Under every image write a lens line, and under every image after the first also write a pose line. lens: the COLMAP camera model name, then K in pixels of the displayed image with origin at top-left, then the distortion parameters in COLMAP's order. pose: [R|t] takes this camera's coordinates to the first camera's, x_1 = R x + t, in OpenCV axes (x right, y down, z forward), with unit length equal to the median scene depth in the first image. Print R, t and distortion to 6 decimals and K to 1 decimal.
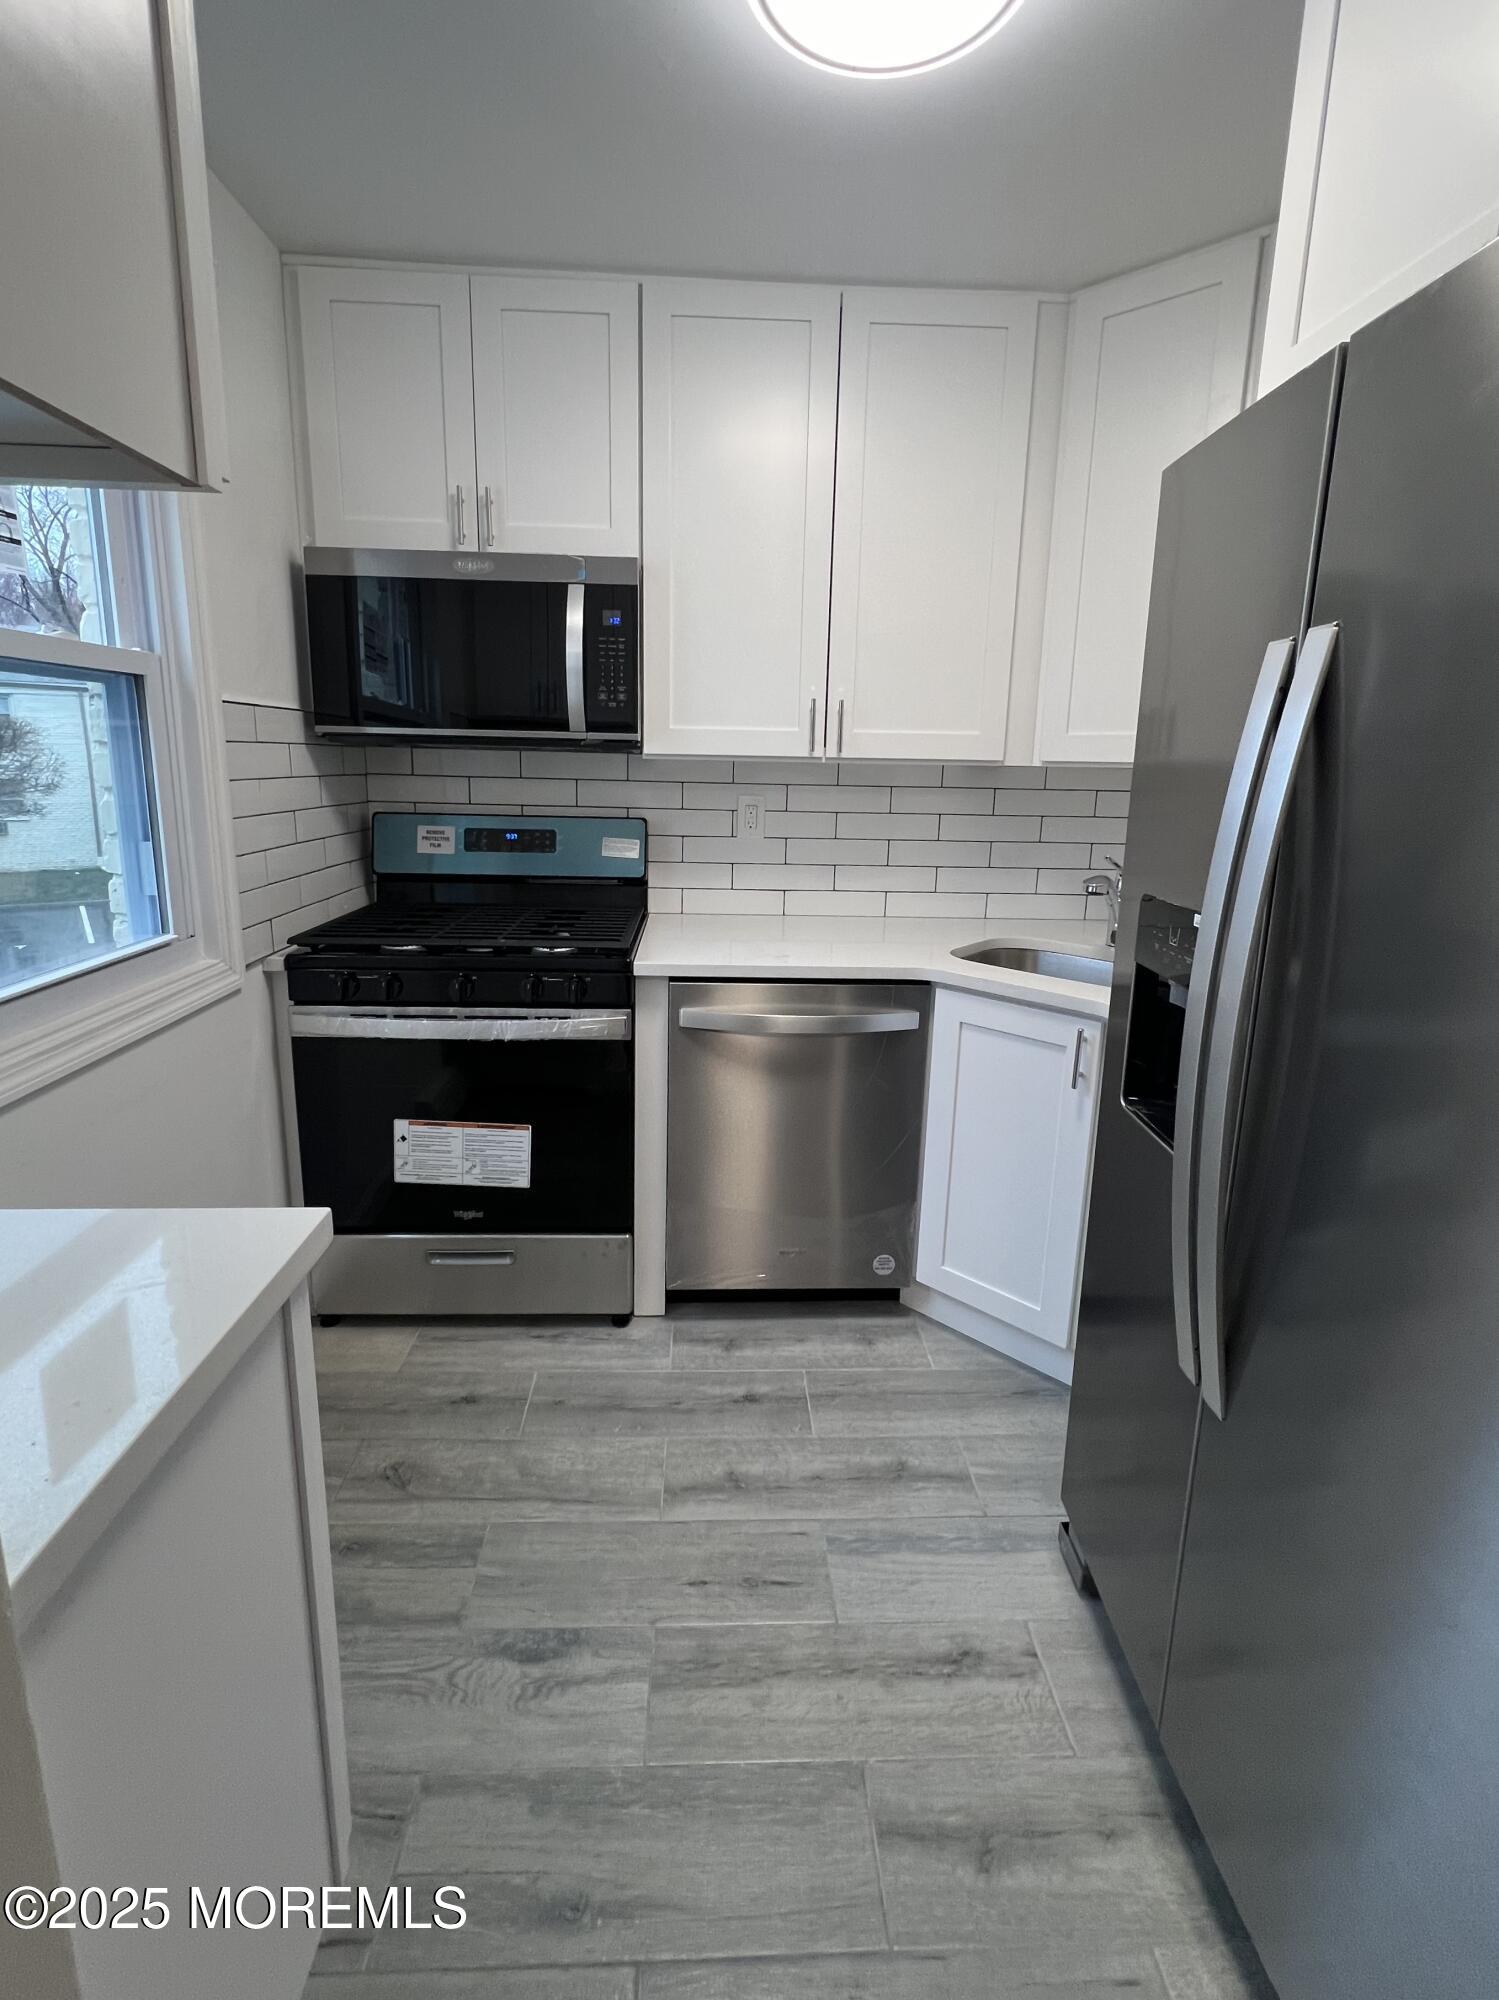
lens RADIAL K [[891.2, 0, 748.0], [0, 891.2, 941.7], [0, 0, 1]] dist [-0.000552, 0.000332]
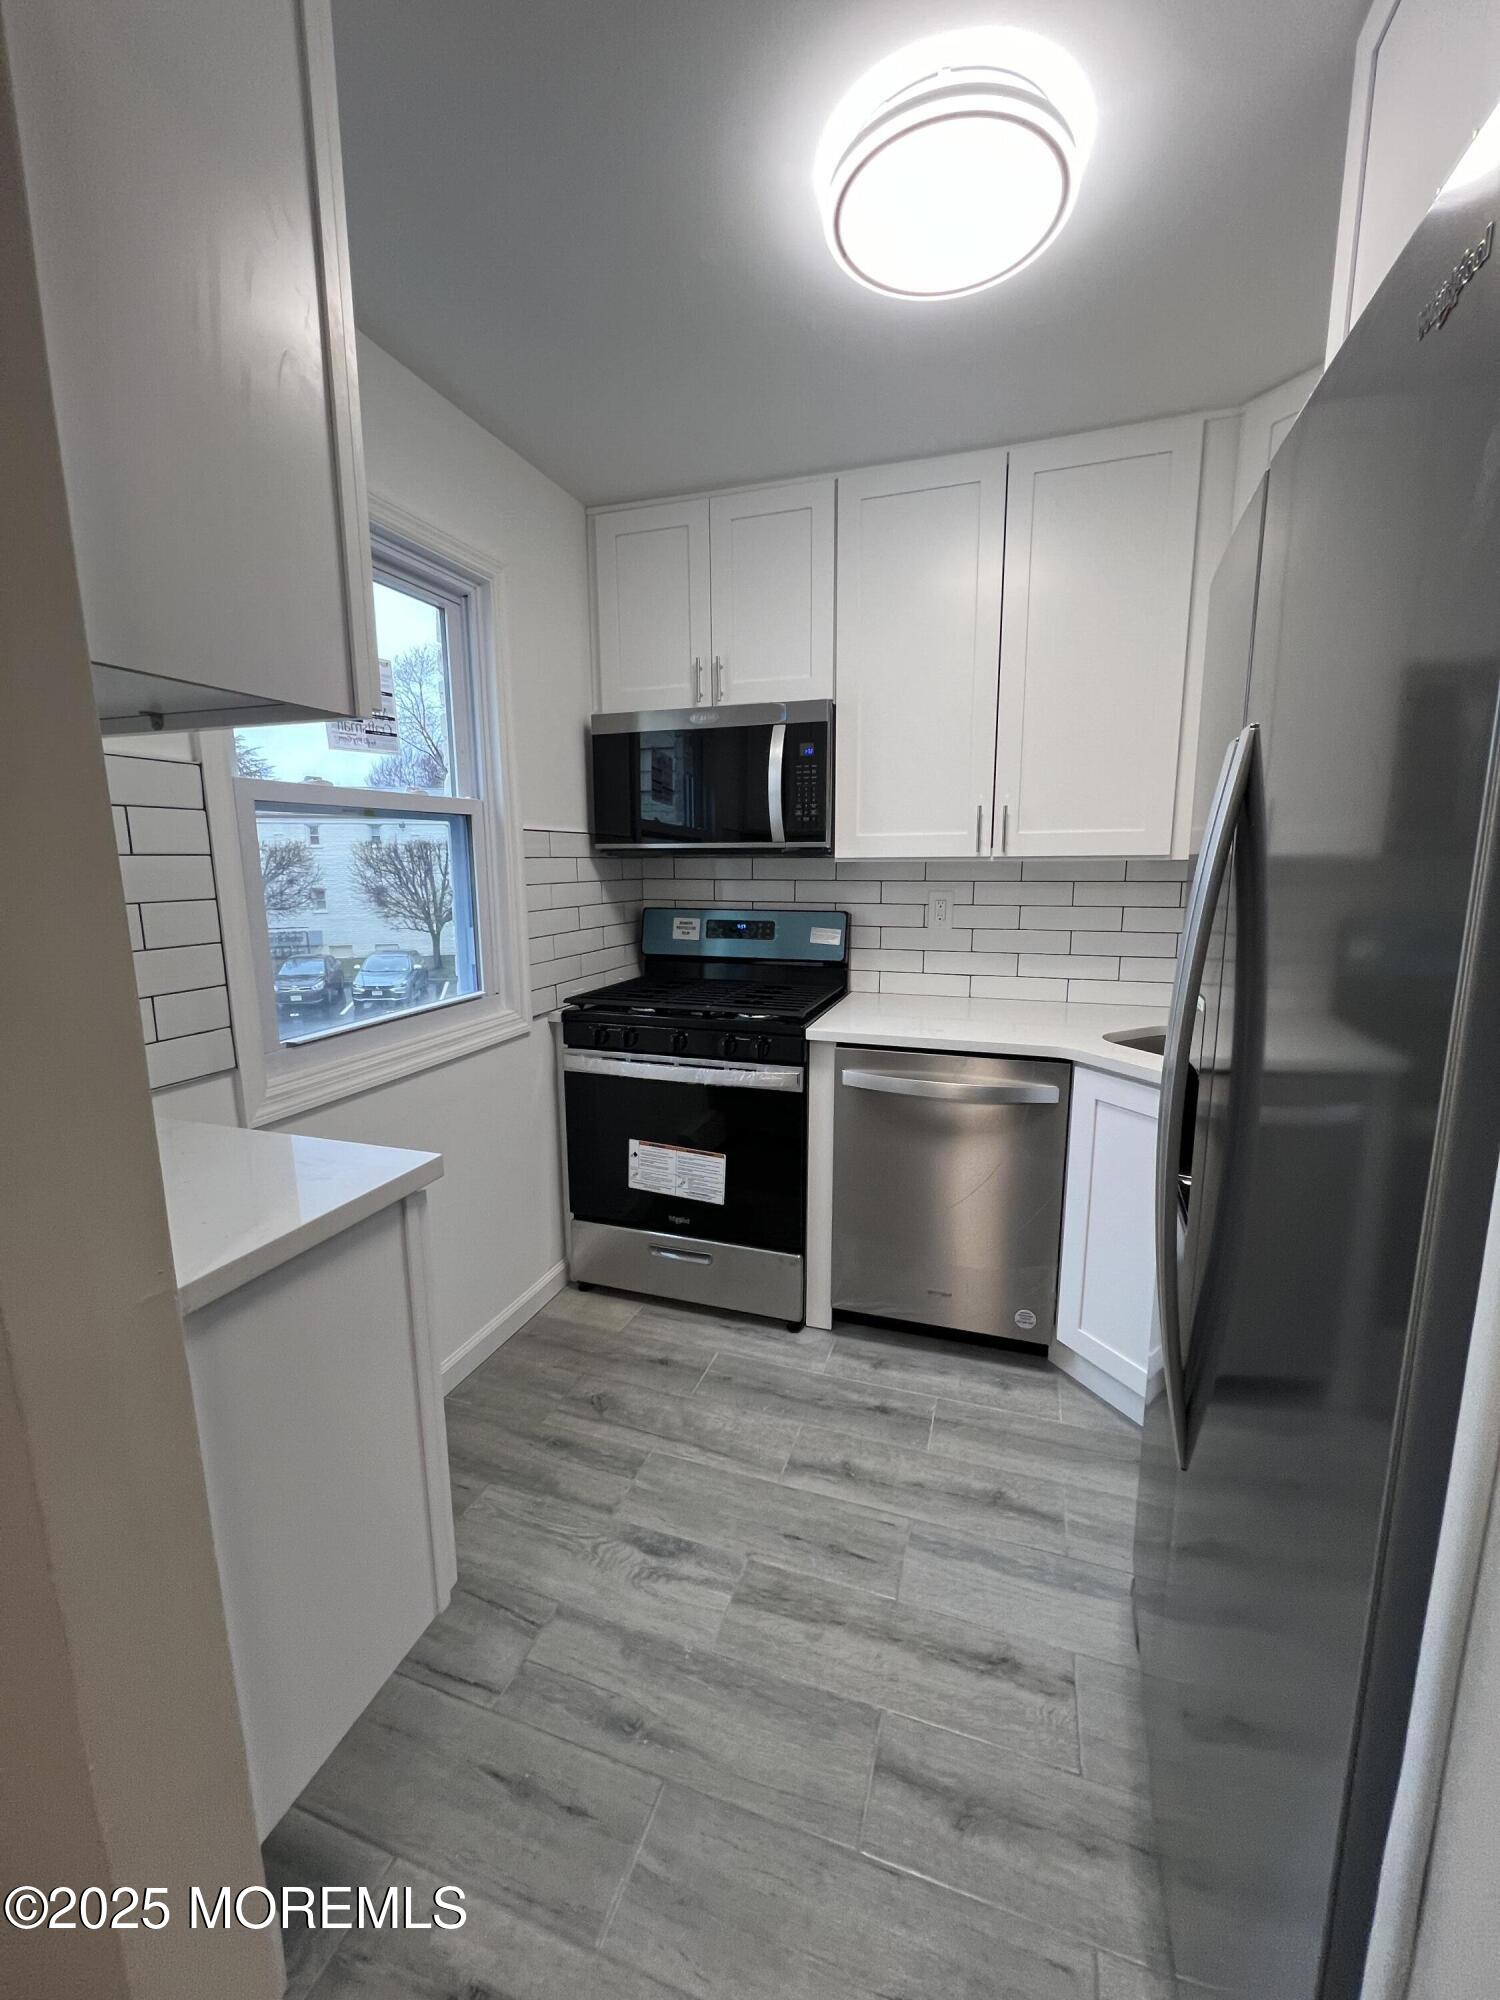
lens RADIAL K [[795.1, 0, 750.0], [0, 795.1, 1000.0], [0, 0, 1]] dist [-0.000461, -0.000038]
pose [[0.934148, 0.036520, -0.355012, 0.183190], [-0.047289, 0.998646, -0.021700, 0.011152], [0.353738, 0.037060, 0.934610, -0.044344]]
